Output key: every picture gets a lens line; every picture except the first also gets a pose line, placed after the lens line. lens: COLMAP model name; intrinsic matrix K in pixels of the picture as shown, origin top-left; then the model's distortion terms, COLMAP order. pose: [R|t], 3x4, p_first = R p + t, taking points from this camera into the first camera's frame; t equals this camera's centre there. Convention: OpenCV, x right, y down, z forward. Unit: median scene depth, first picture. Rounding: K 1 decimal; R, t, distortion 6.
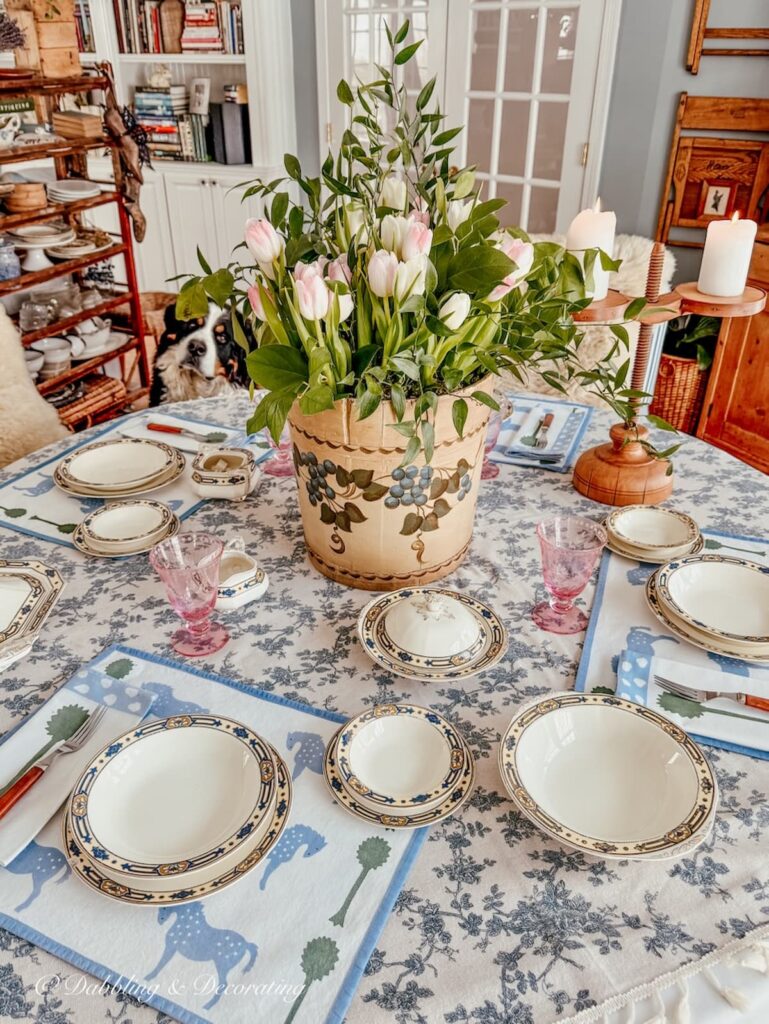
lens RADIAL K [[778.3, 0, 381.0], [0, 778.3, 511.0], [0, 0, 1]] dist [0.144041, -0.253557]
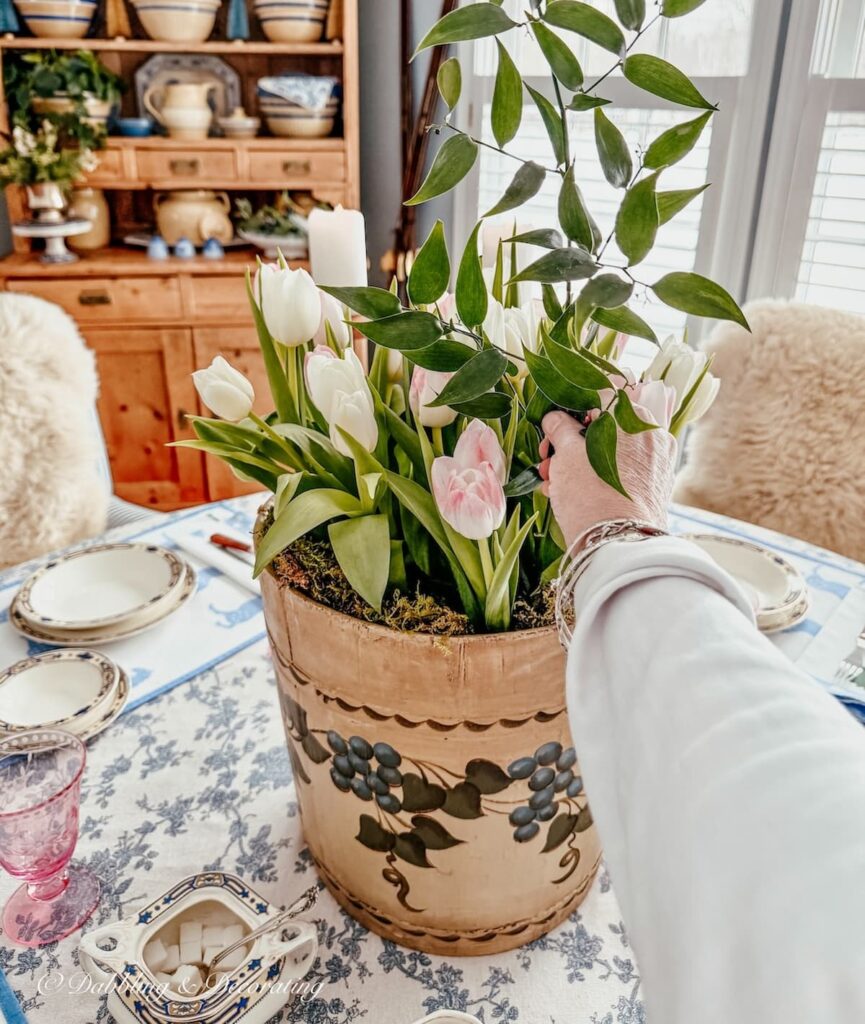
lens RADIAL K [[835.9, 0, 432.0], [0, 835.9, 442.7], [0, 0, 1]] dist [0.032860, -0.090185]
pose [[0.360393, -0.356608, 0.861944, -0.478081], [0.462891, 0.870609, 0.166650, -0.343810], [-0.809845, 0.338927, 0.478832, 0.723830]]
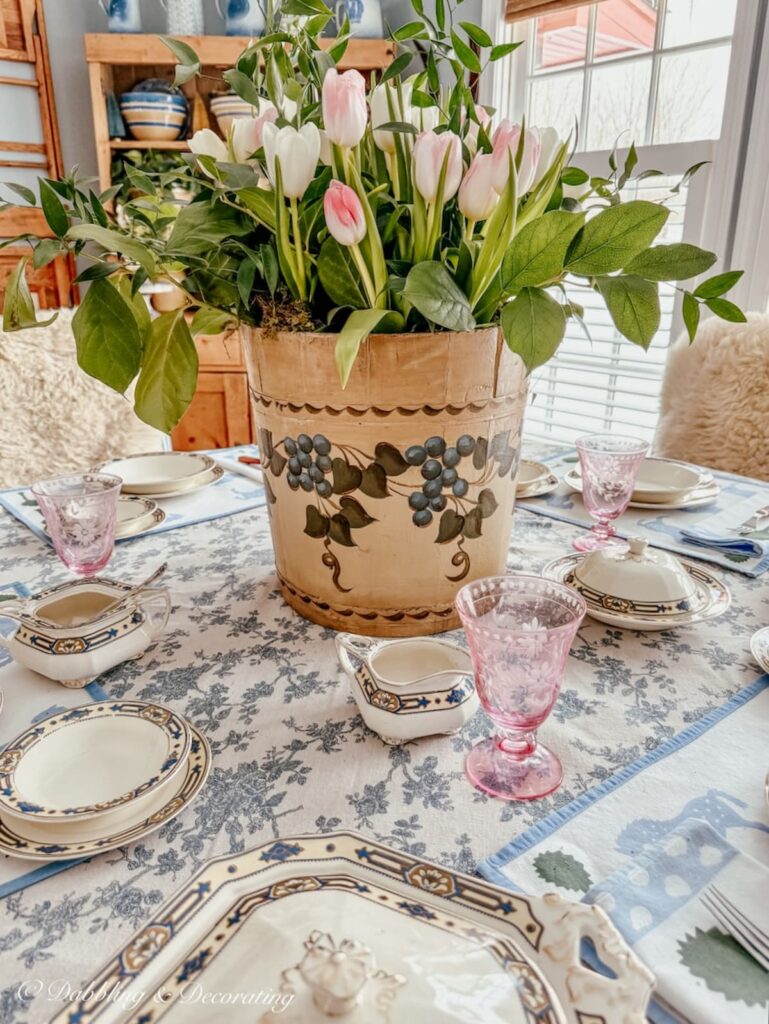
lens RADIAL K [[755.6, 0, 379.1], [0, 755.6, 510.1], [0, 0, 1]] dist [0.129756, -0.309575]
pose [[0.477082, -0.289877, 0.829677, -0.650827], [0.445750, 0.893415, 0.055830, -0.073933], [-0.757429, 0.343193, 0.555445, 0.672533]]
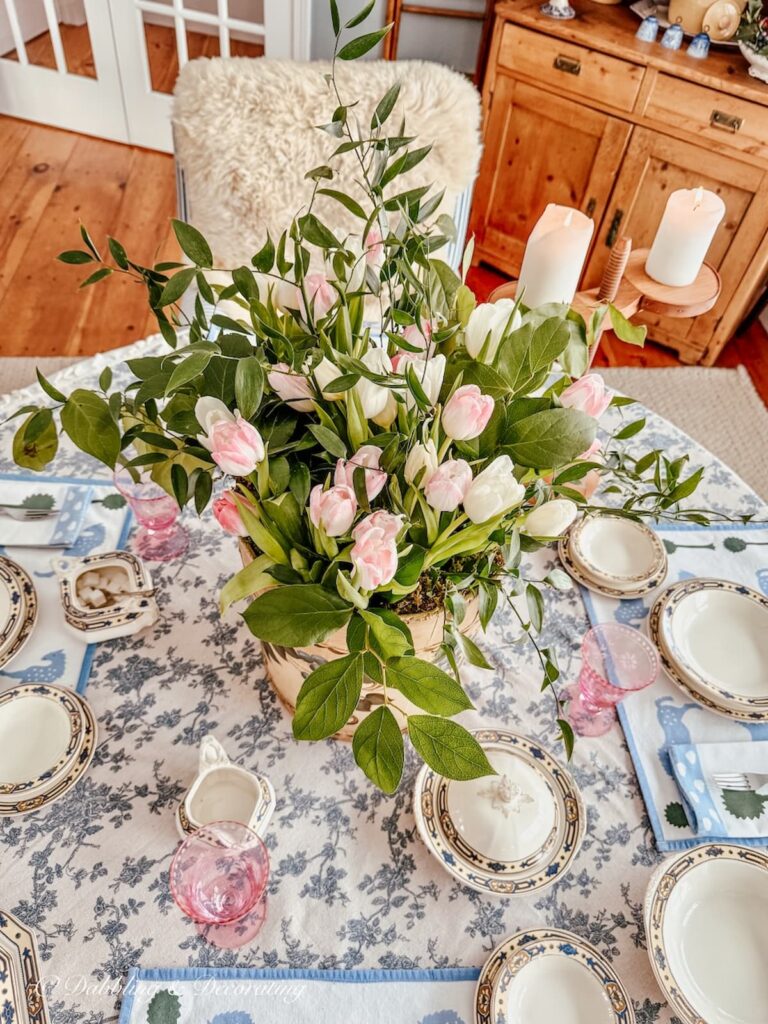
lens RADIAL K [[766.2, 0, 384.0], [0, 766.2, 512.0], [0, 0, 1]] dist [0.046457, -0.080362]
pose [[0.905375, -0.266125, 0.330868, -0.230815], [0.132855, 0.917642, 0.374543, -0.453099], [-0.403293, -0.295145, 0.866166, 0.369317]]
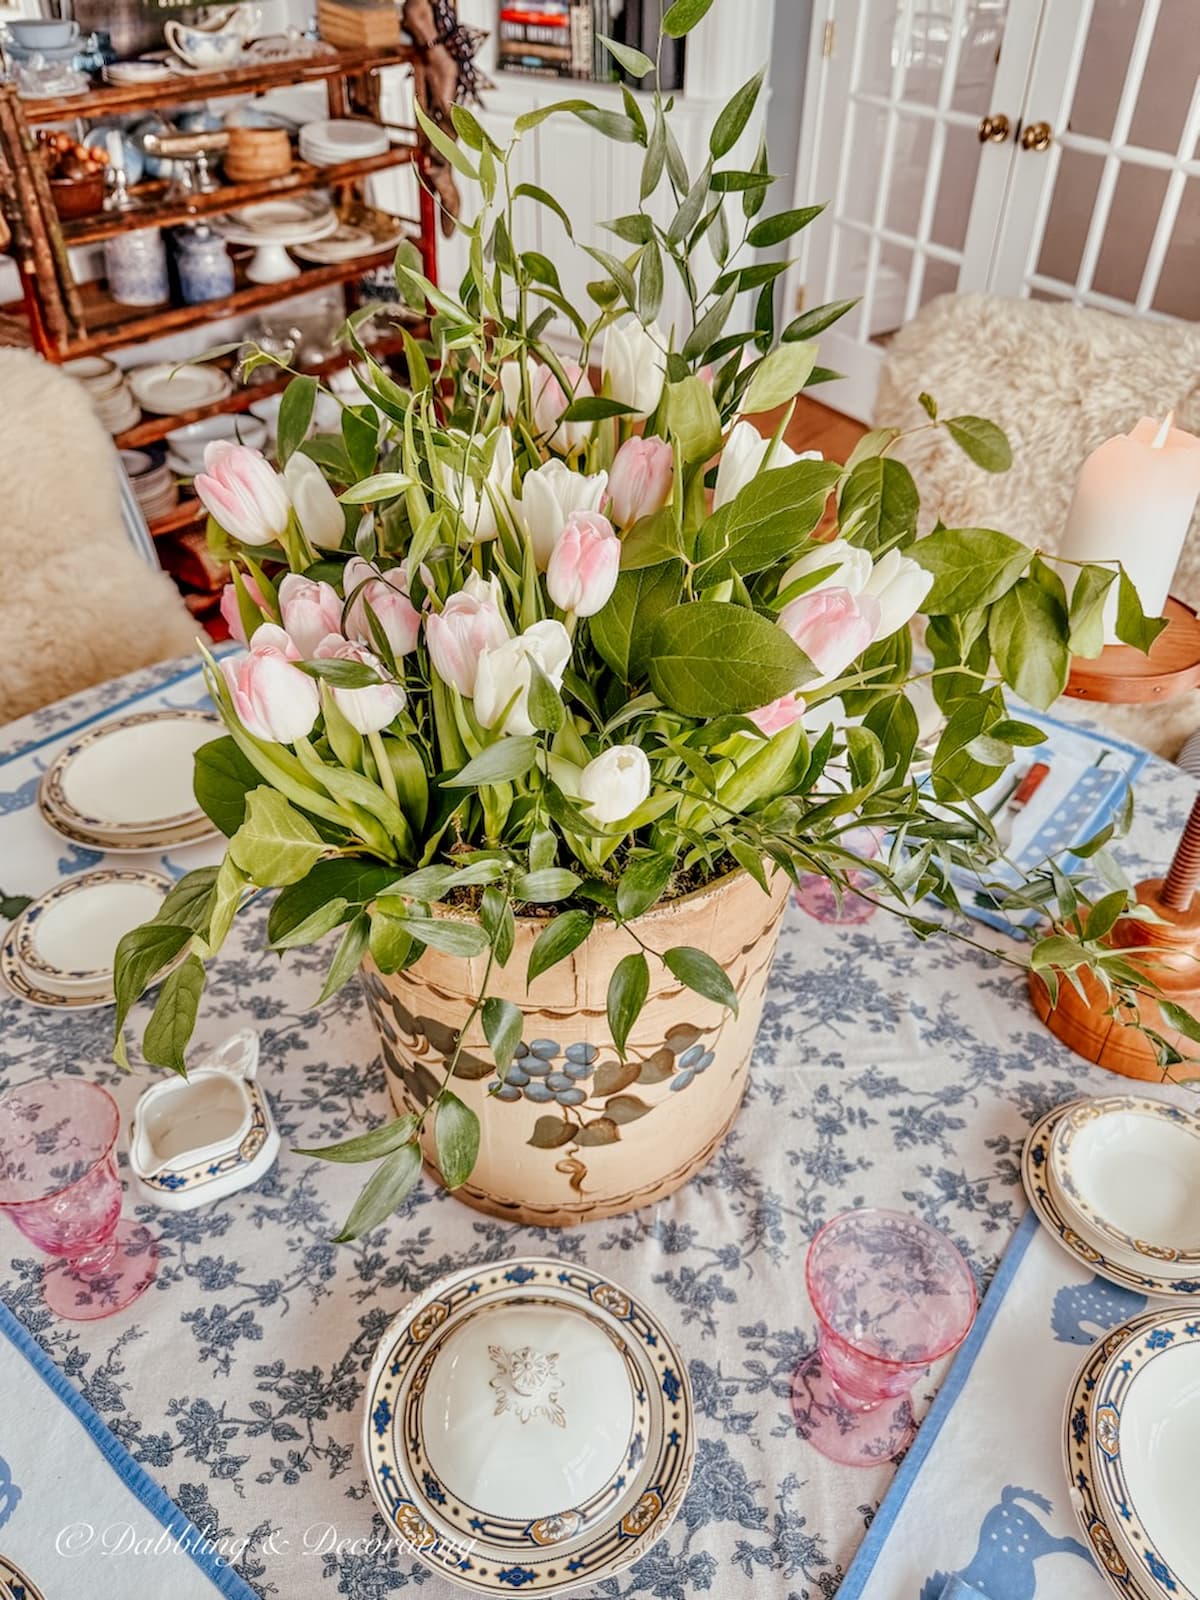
lens RADIAL K [[1197.2, 0, 600.0], [0, 1197.2, 800.0], [0, 0, 1]] dist [0.046457, -0.080362]
pose [[0.963375, 0.170478, -0.206994, 0.171950], [-0.138672, 0.977397, 0.159579, -0.277423], [0.229520, -0.125030, 0.965240, 0.360986]]
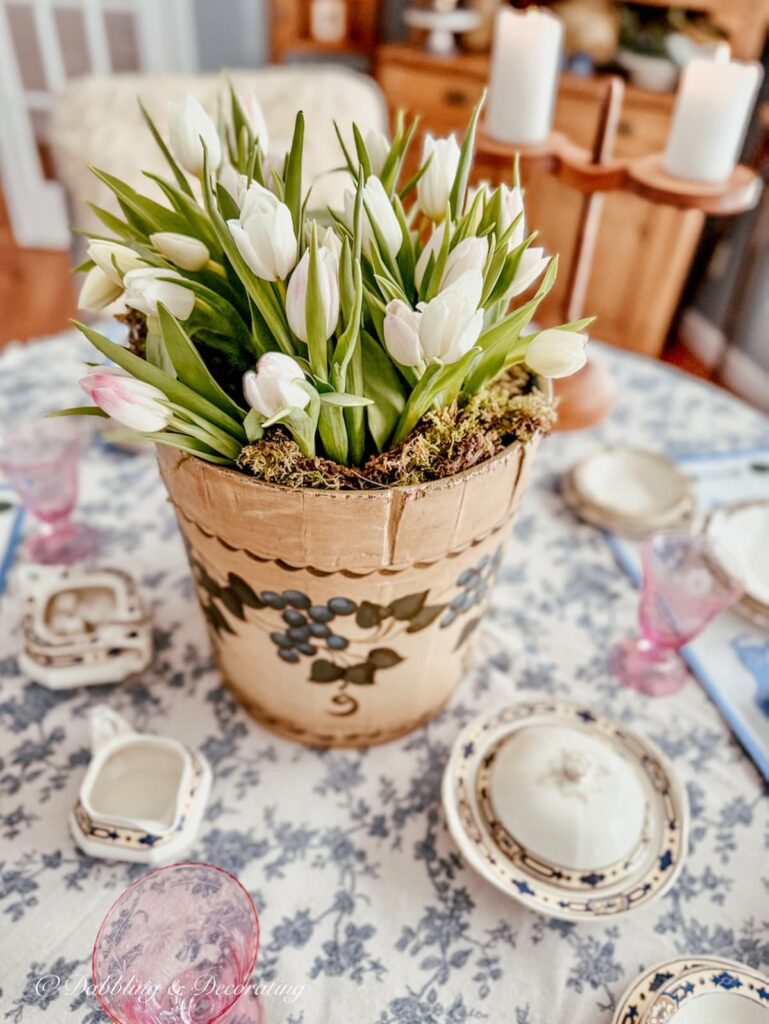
lens RADIAL K [[774.3, 0, 382.5], [0, 774.3, 495.1], [0, 0, 1]] dist [-0.004008, -0.005993]
pose [[0.831873, -0.320371, 0.453156, -0.241751], [0.233720, 0.942845, 0.237523, -0.231581], [-0.503351, -0.091678, 0.859205, 0.528140]]
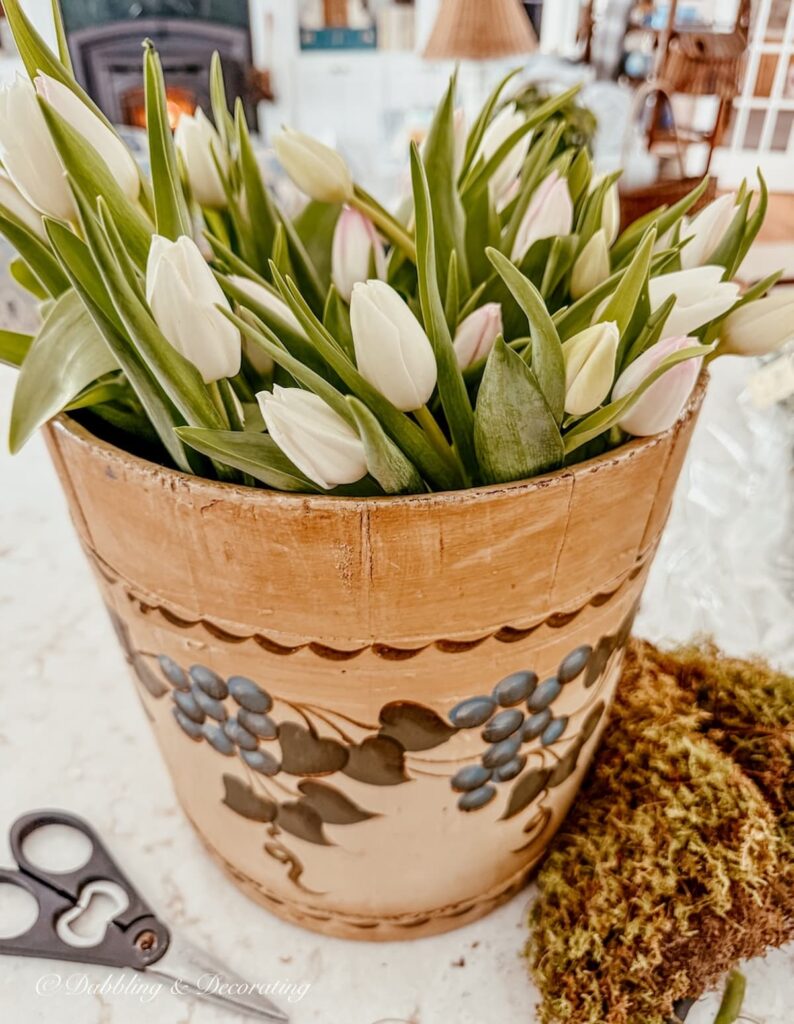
lens RADIAL K [[793.3, 0, 397.1], [0, 793.3, 485.9], [0, 0, 1]] dist [0.006907, -0.054637]
pose [[0.342661, -0.506358, 0.791319, -0.292340], [0.461922, 0.824272, 0.327420, -0.241421], [-0.818053, 0.253334, 0.516344, 0.838342]]
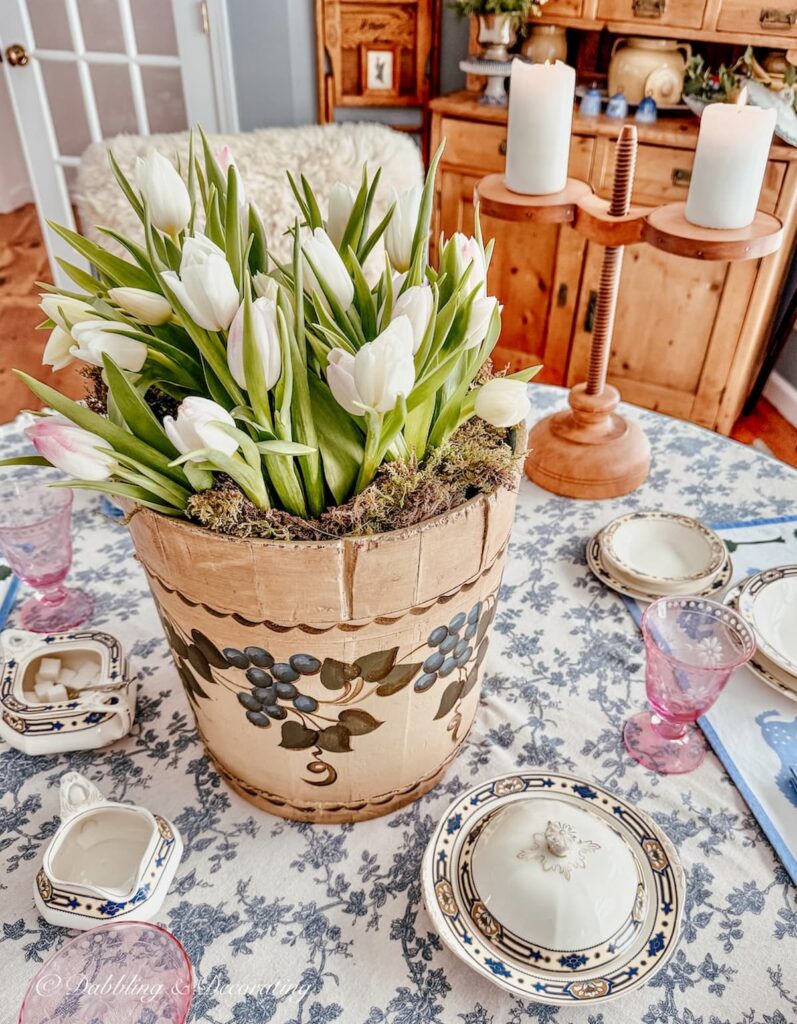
lens RADIAL K [[848.0, 0, 417.8], [0, 848.0, 542.9], [0, 0, 1]] dist [0.022375, -0.040307]
pose [[0.853966, -0.300588, 0.424722, -0.203619], [0.244094, 0.952294, 0.183180, -0.204413], [-0.459522, -0.052757, 0.886598, 0.464720]]
